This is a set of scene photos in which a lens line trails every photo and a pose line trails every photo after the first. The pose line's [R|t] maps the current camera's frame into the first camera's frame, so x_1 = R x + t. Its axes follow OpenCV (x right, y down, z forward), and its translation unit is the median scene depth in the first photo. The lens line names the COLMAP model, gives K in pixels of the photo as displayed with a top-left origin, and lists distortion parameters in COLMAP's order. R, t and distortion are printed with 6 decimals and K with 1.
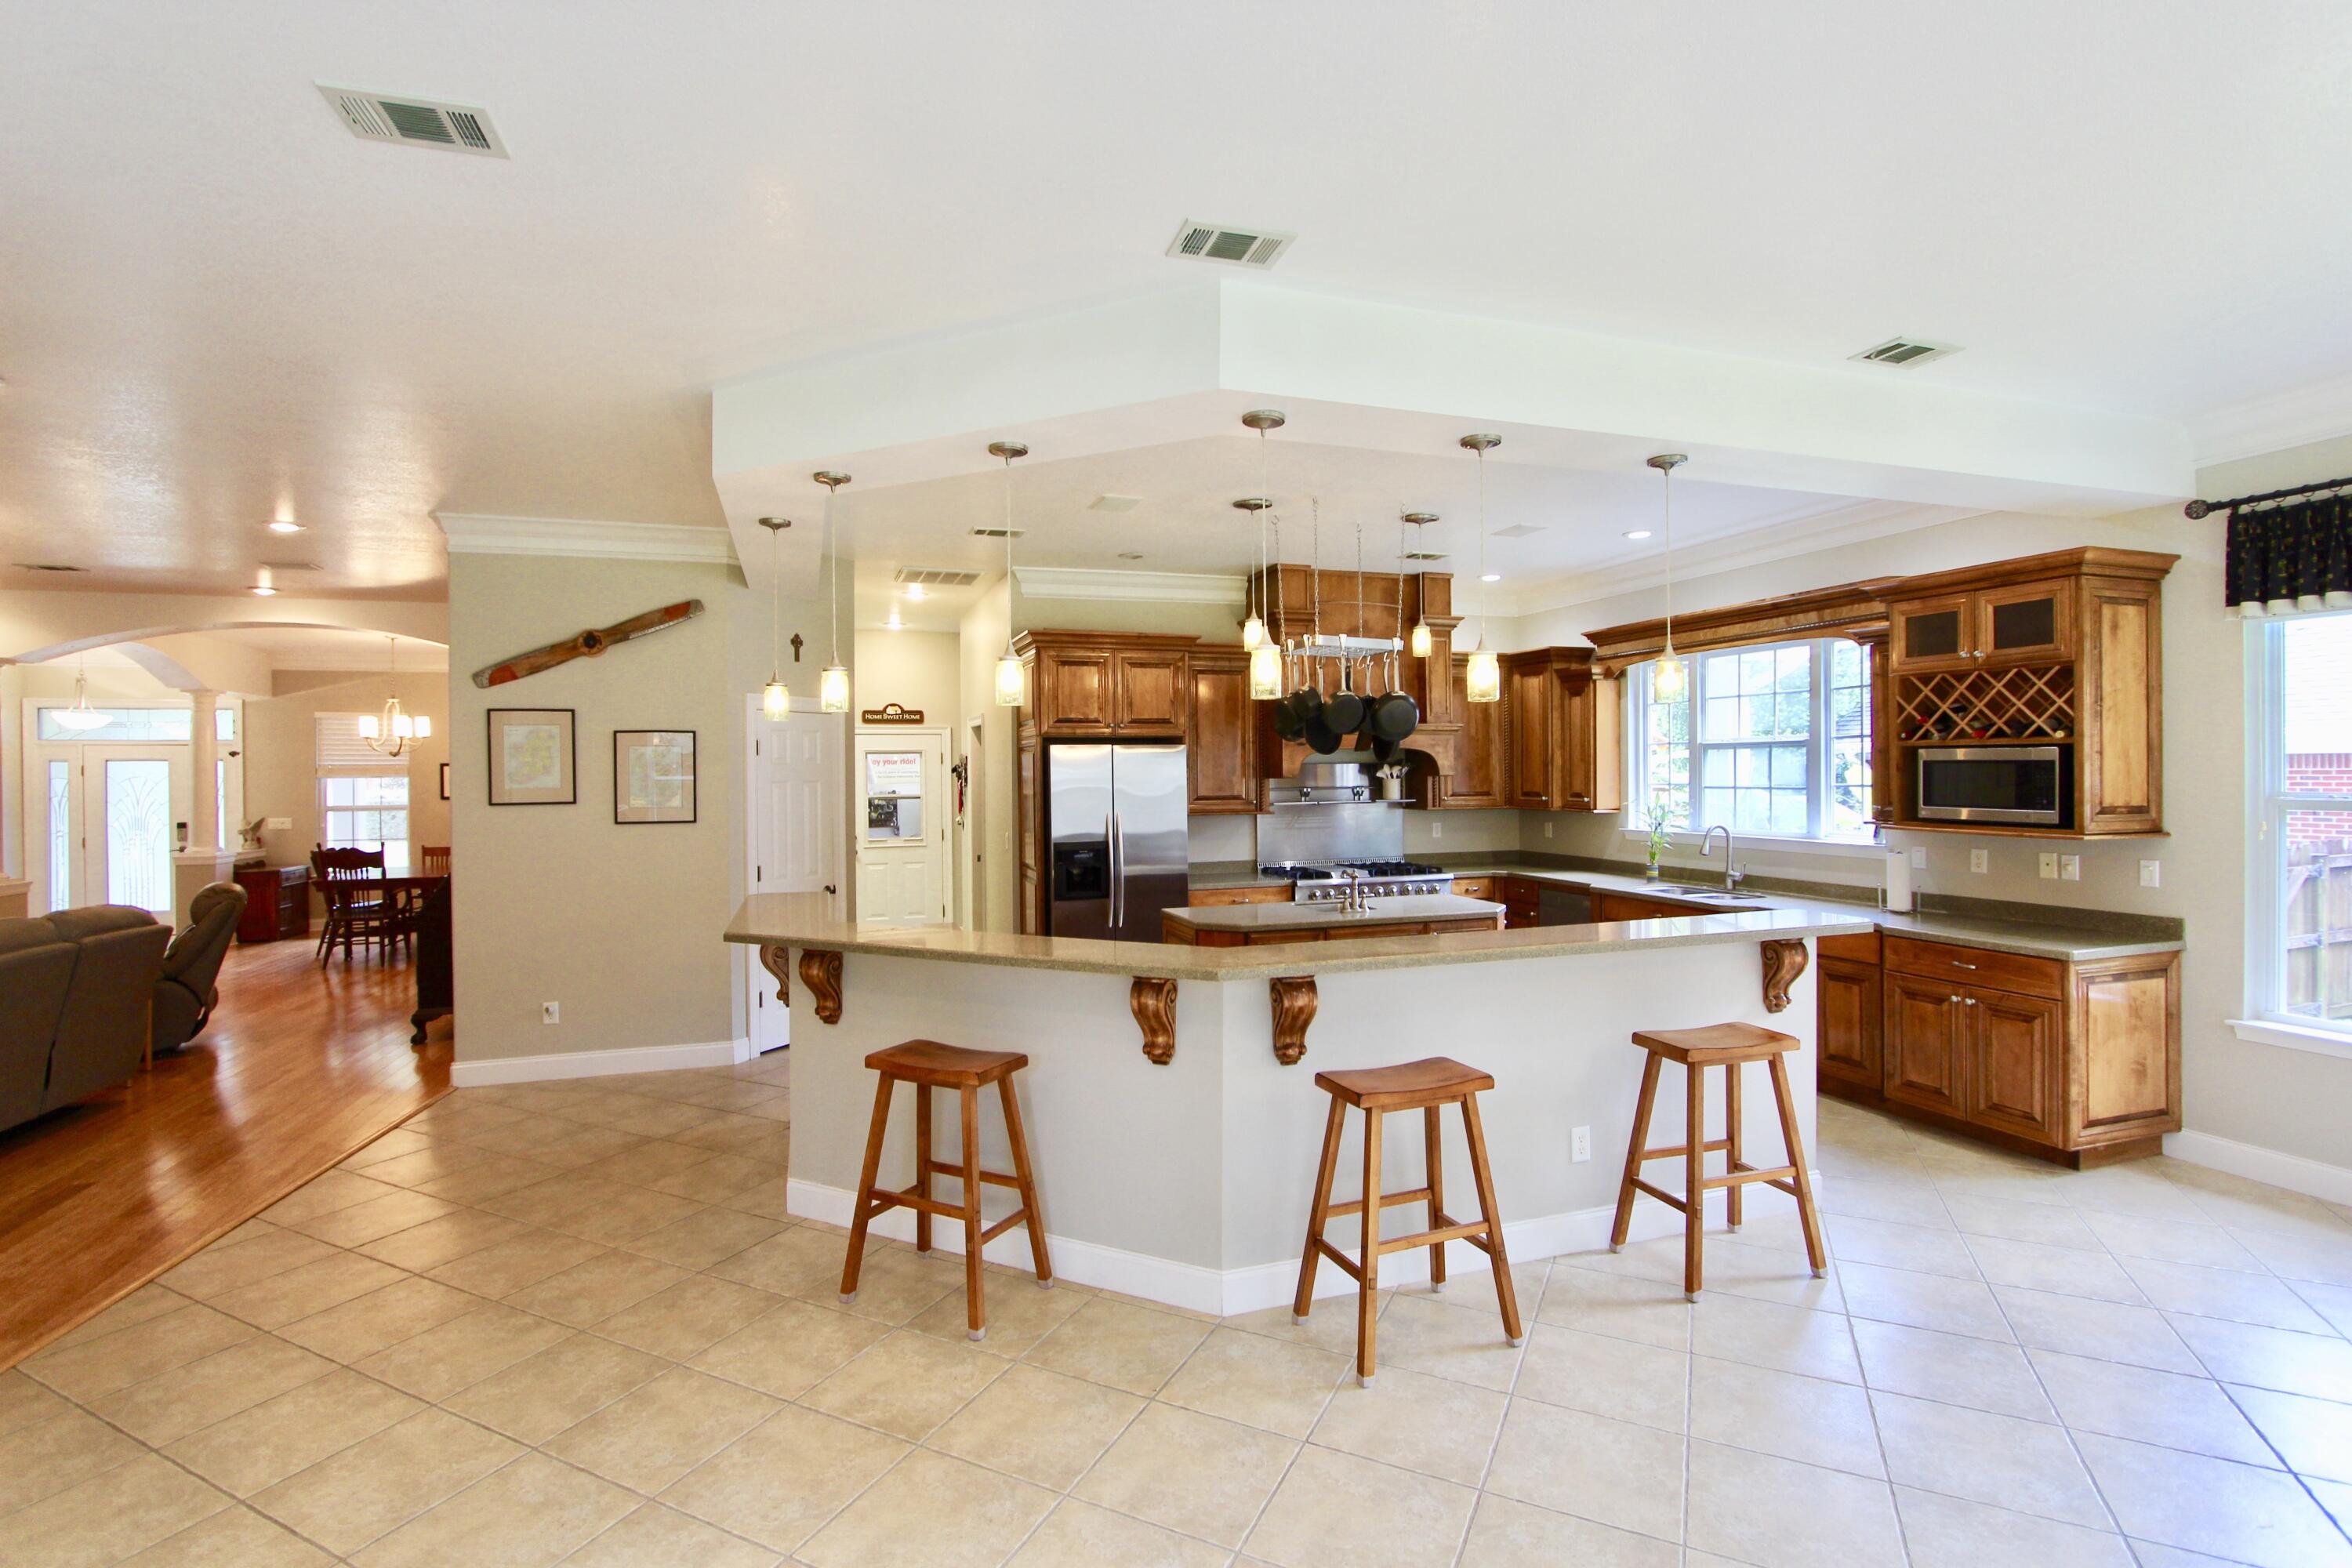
lens RADIAL K [[1085.2, 0, 1174.6], [0, 1085.2, 778.3], [0, 0, 1]] dist [-0.017036, 0.002534]
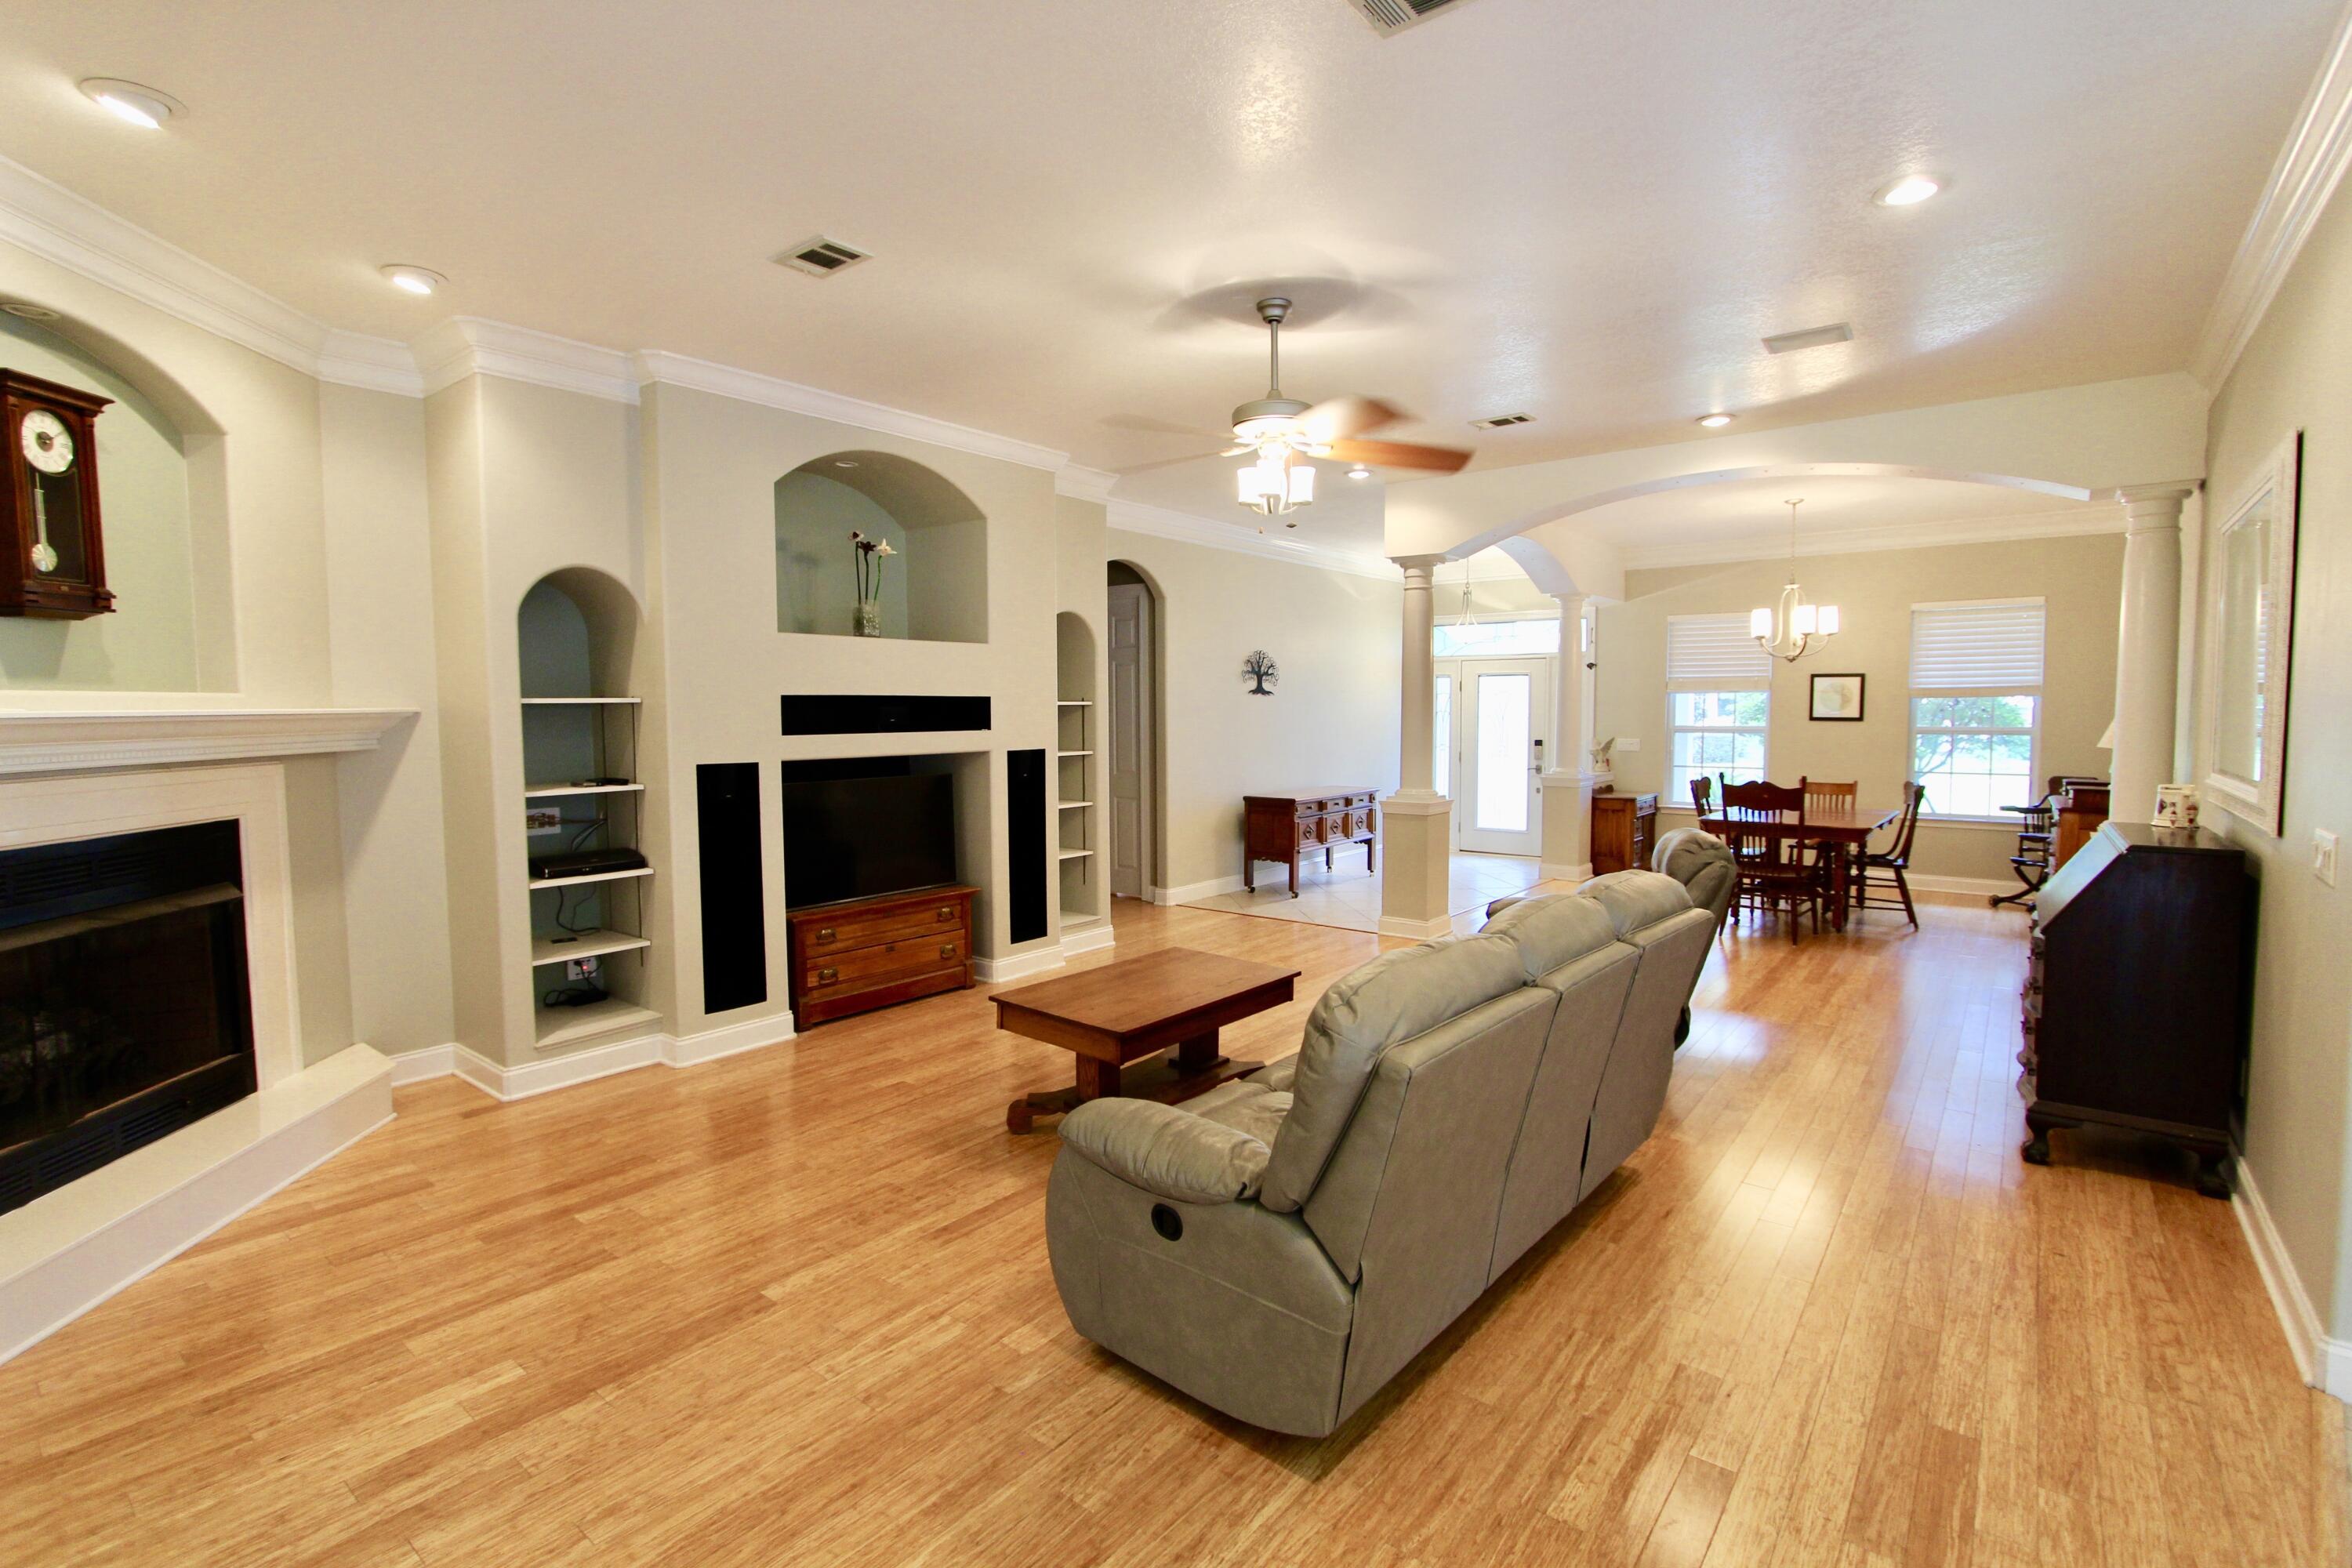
lens RADIAL K [[1085.2, 0, 1182.1], [0, 1085.2, 785.2], [0, 0, 1]] dist [-0.017036, 0.002534]
pose [[0.548101, 0.066382, -0.833774, -0.620306], [-0.005095, 0.997092, 0.076036, 0.021021], [0.836397, -0.037427, 0.546845, 0.432851]]
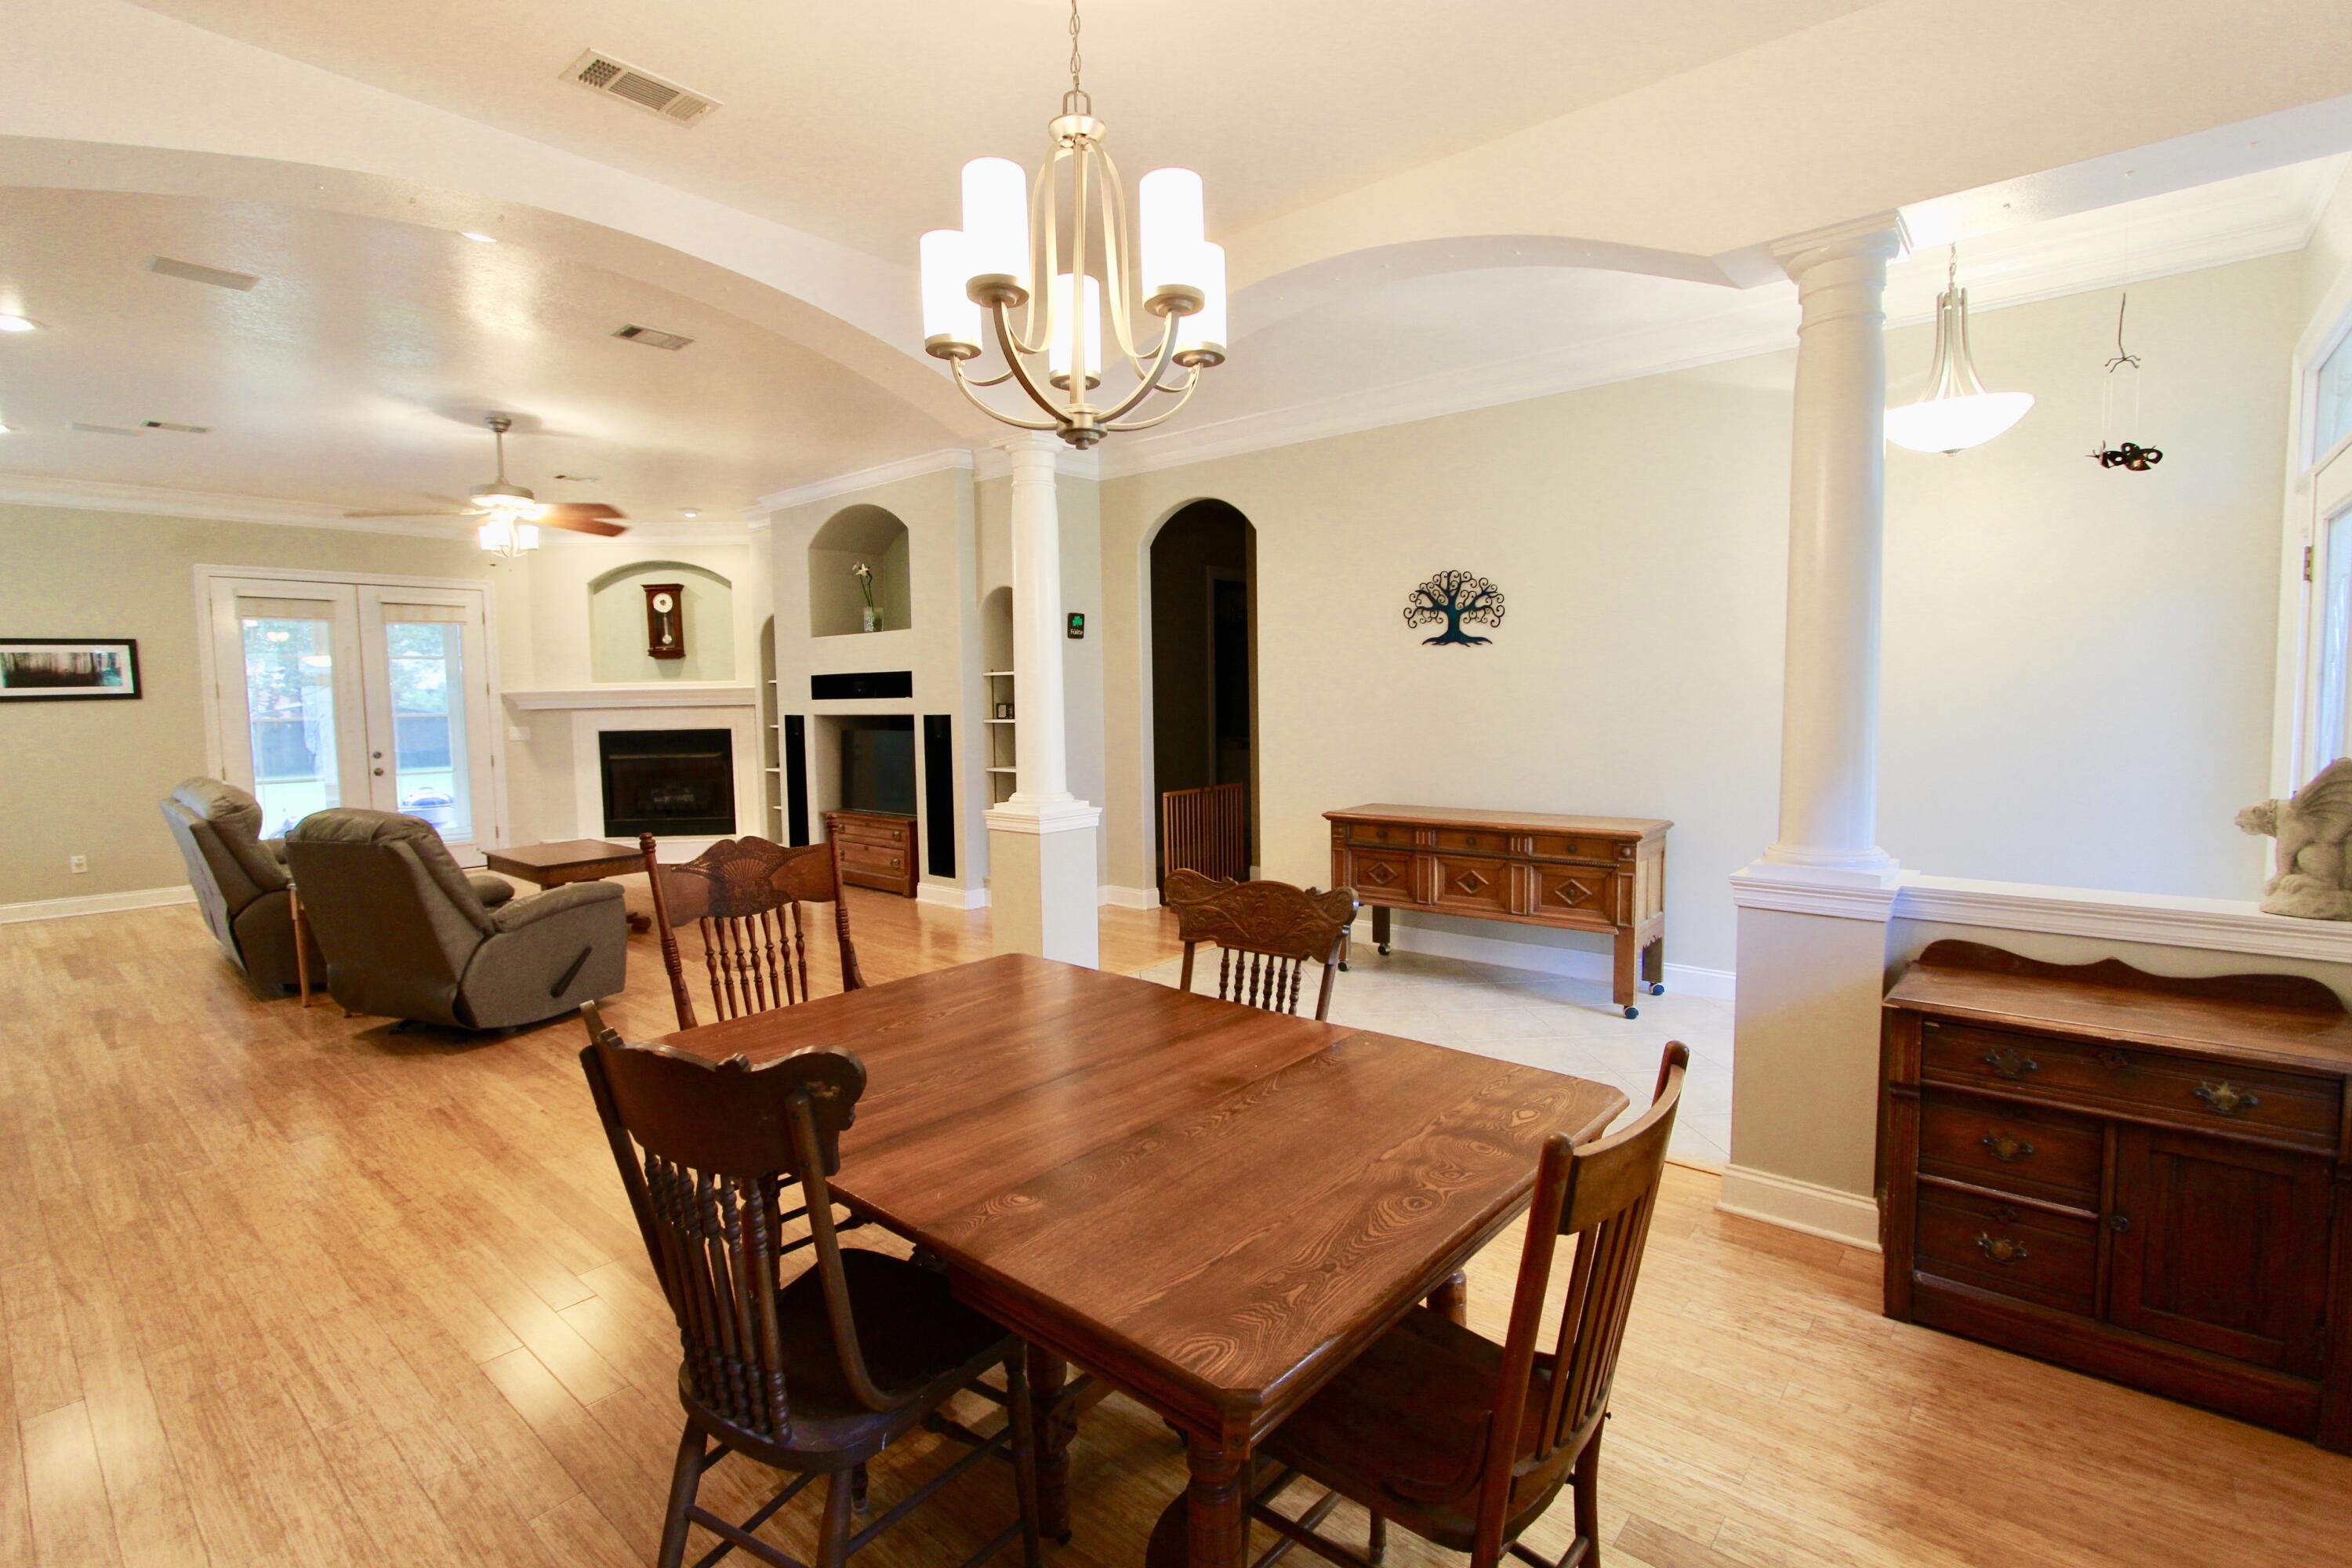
lens RADIAL K [[1085.2, 0, 1162.2], [0, 1085.2, 774.1], [0, 0, 1]] dist [-0.017036, 0.002534]
pose [[-0.862997, 0.058491, -0.501812, -1.240136], [0.020914, 0.996560, 0.080193, 0.043059], [0.504776, 0.058712, -0.861251, 2.274167]]
